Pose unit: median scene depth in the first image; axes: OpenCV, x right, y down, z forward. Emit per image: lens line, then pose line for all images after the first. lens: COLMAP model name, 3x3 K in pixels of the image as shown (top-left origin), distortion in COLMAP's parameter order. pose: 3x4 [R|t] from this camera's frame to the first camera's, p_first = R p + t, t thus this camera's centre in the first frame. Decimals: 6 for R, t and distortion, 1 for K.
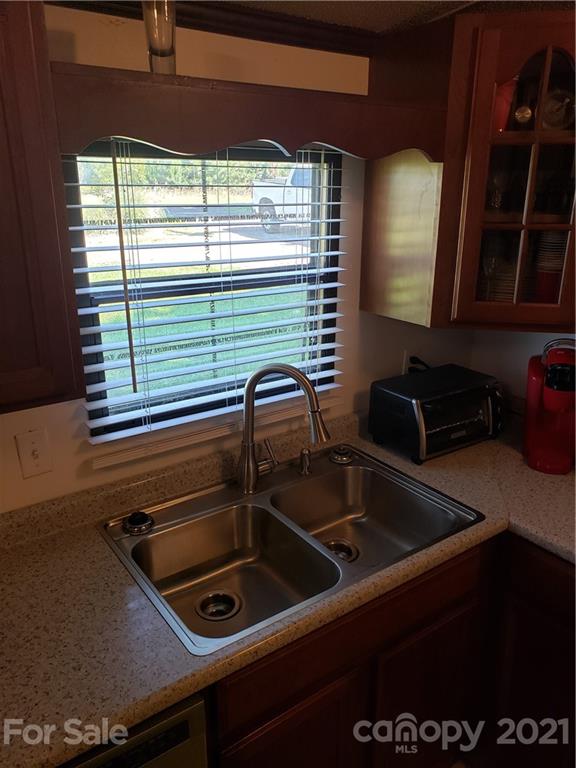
lens RADIAL K [[595.3, 0, 284.5], [0, 595.3, 391.9], [0, 0, 1]] dist [0.061010, -0.077046]
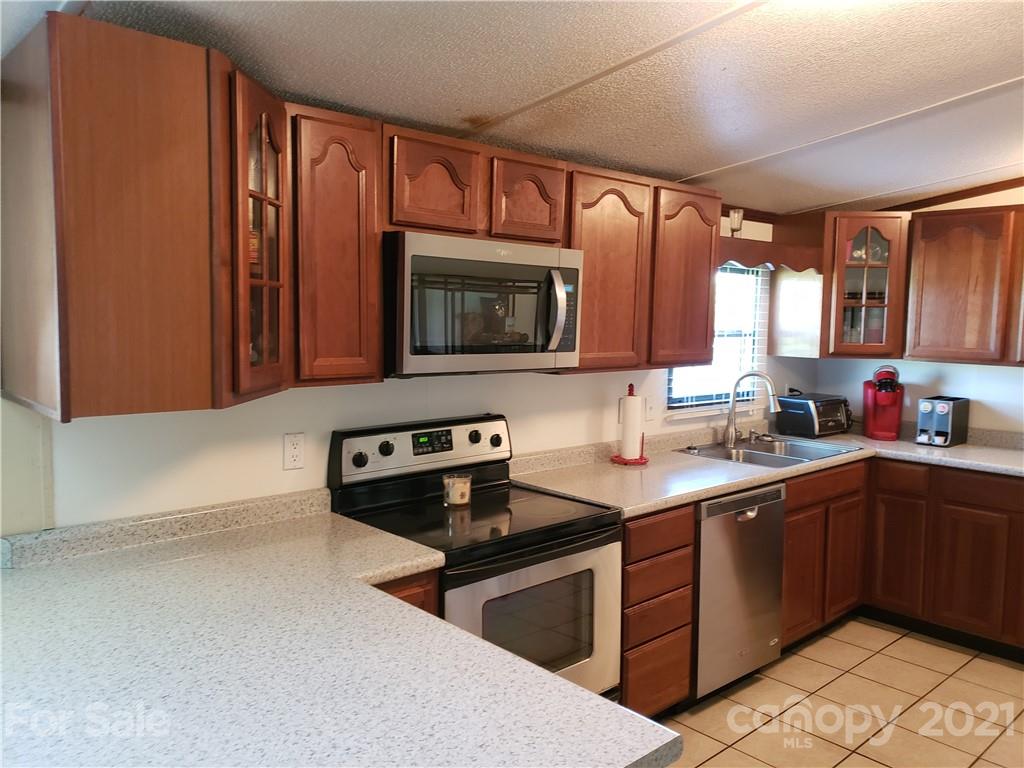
lens RADIAL K [[793.7, 0, 513.3], [0, 793.7, 389.4], [0, 0, 1]] dist [0.061010, -0.077046]
pose [[0.992396, -0.003056, 0.123051, -1.049260], [0.032042, 0.971641, -0.234281, 0.563858], [-0.118845, 0.236442, 0.964350, -1.320262]]
